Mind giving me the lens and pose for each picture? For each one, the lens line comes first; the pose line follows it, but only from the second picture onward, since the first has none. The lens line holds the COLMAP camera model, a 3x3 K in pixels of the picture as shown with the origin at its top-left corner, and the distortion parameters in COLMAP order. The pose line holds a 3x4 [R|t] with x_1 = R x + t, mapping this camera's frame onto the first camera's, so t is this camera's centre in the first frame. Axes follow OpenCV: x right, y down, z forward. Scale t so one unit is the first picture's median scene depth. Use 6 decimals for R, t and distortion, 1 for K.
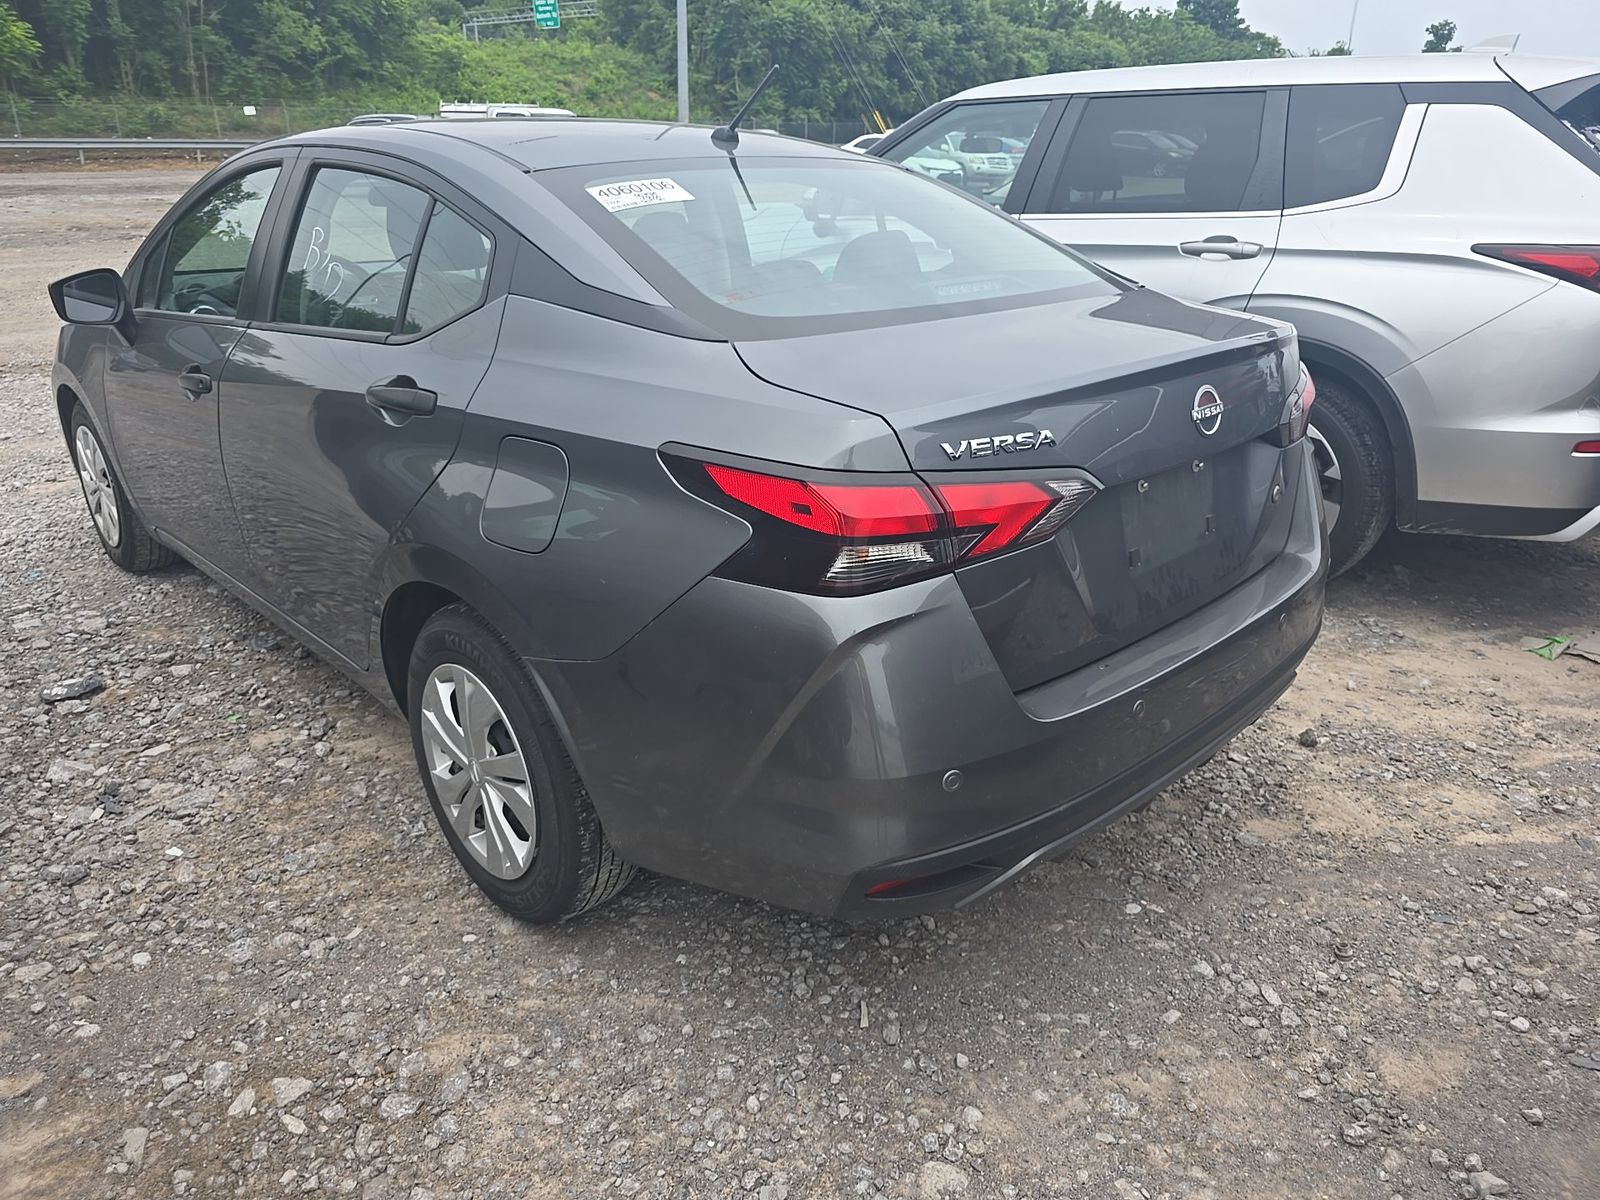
lens RADIAL K [[1051.8, 0, 800.0], [0, 1051.8, 600.0], [0, 0, 1]] dist [0.041294, -0.030984]
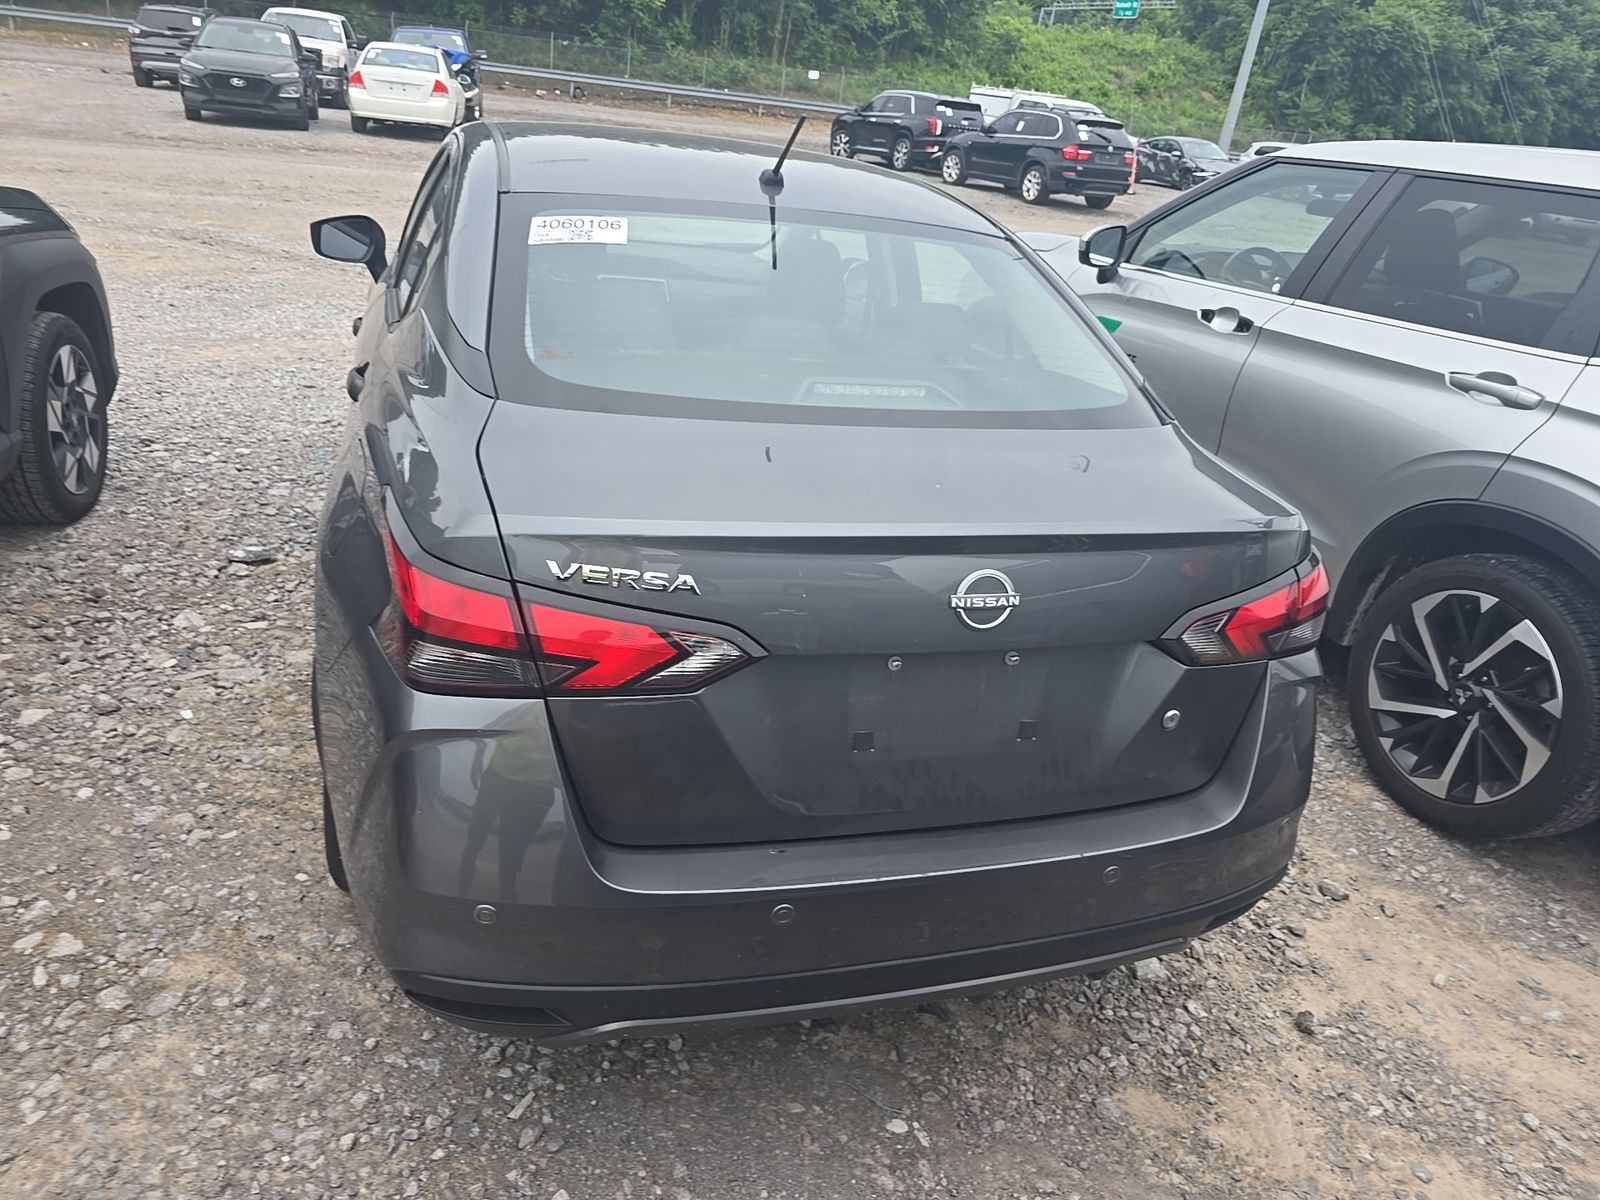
lens RADIAL K [[1051.8, 0, 800.0], [0, 1051.8, 600.0], [0, 0, 1]] dist [0.041294, -0.030984]
pose [[0.894379, 0.273665, -0.353827, 0.358521], [-0.270546, 0.960878, 0.059317, -0.123726], [0.356217, 0.042675, 0.933428, 0.123313]]
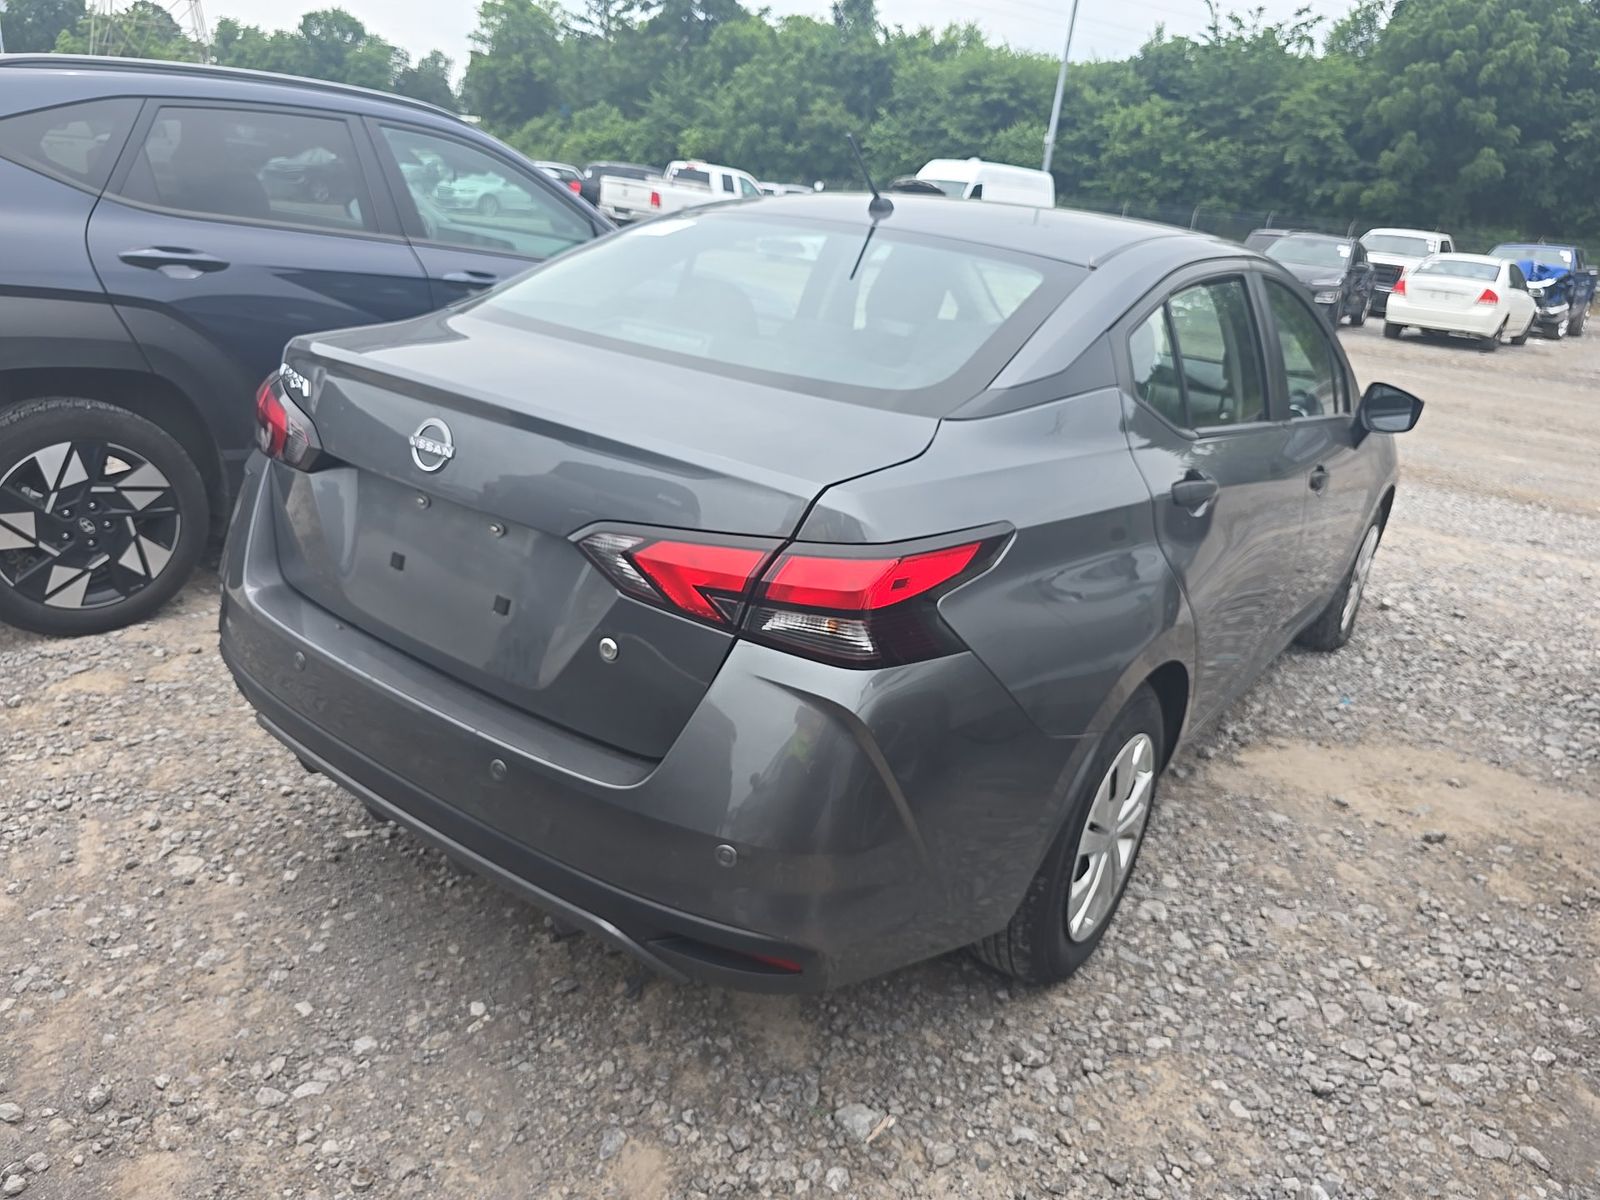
lens RADIAL K [[1051.8, 0, 800.0], [0, 1051.8, 600.0], [0, 0, 1]] dist [0.041294, -0.030984]
pose [[0.236894, 0.376063, -0.895800, 0.880523], [-0.481282, 0.846383, 0.228043, -0.282687], [0.843948, 0.377111, 0.381495, 0.632260]]
